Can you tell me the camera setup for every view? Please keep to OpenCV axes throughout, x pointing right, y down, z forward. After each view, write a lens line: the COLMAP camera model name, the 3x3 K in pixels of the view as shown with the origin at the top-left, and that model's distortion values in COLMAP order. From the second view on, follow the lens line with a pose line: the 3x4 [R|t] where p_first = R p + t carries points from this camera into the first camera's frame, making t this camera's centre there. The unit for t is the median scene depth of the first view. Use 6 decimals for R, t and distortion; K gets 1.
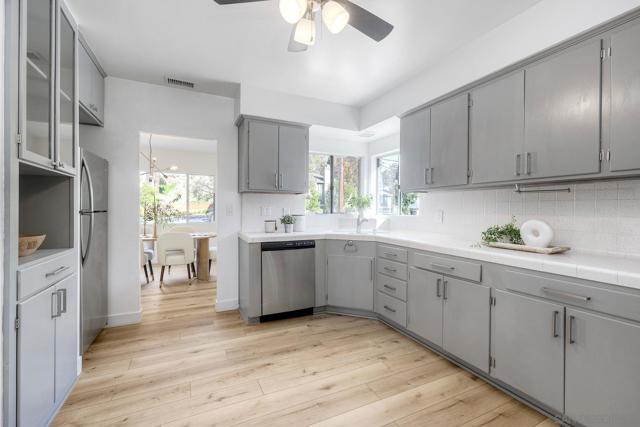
lens RADIAL K [[282.1, 0, 319.4], [0, 282.1, 211.1], [0, 0, 1]] dist [0.004350, 0.000291]
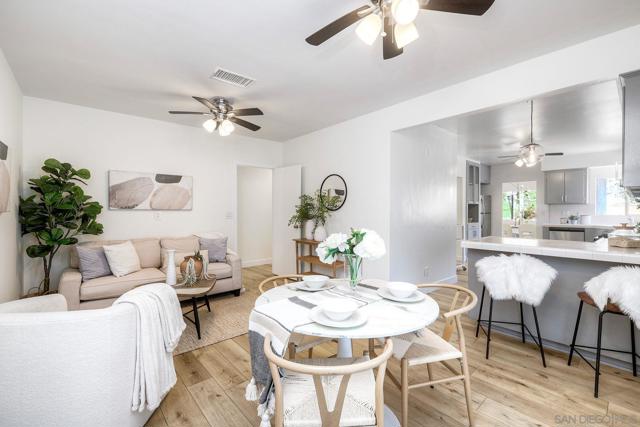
lens RADIAL K [[282.1, 0, 320.9], [0, 282.1, 213.7], [0, 0, 1]] dist [0.004350, 0.000291]
pose [[0.270537, 0.003559, -0.962703, 1.791212], [-0.002223, 0.999993, 0.003073, 0.001827], [0.962707, 0.001309, 0.270543, -1.676998]]
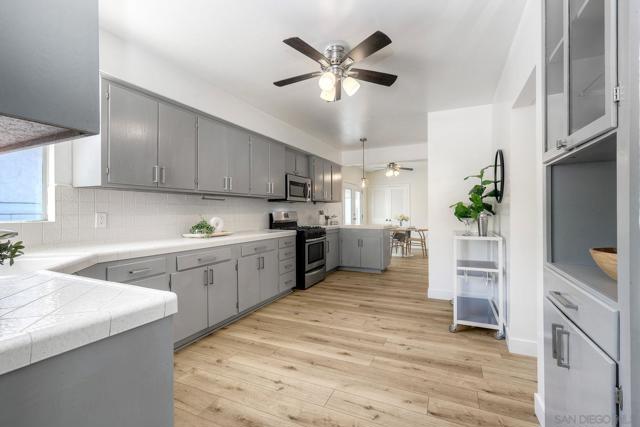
lens RADIAL K [[282.1, 0, 322.7], [0, 282.1, 210.6], [0, 0, 1]] dist [0.004350, 0.000291]
pose [[-0.637263, -0.003599, 0.770638, -0.730889], [0.005576, 0.999941, 0.009281, -0.014068], [-0.770627, 0.010212, -0.637205, 1.277888]]
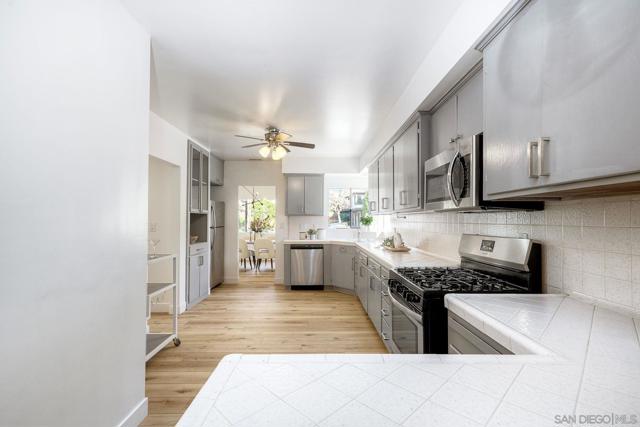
lens RADIAL K [[296.9, 0, 318.3], [0, 296.9, 213.3], [0, 0, 1]] dist [0.003246, 0.000099]
pose [[0.903213, -0.015989, -0.428895, 0.918334], [0.002957, 0.999514, -0.031034, -0.031963], [0.429183, 0.026762, 0.902821, -0.765518]]
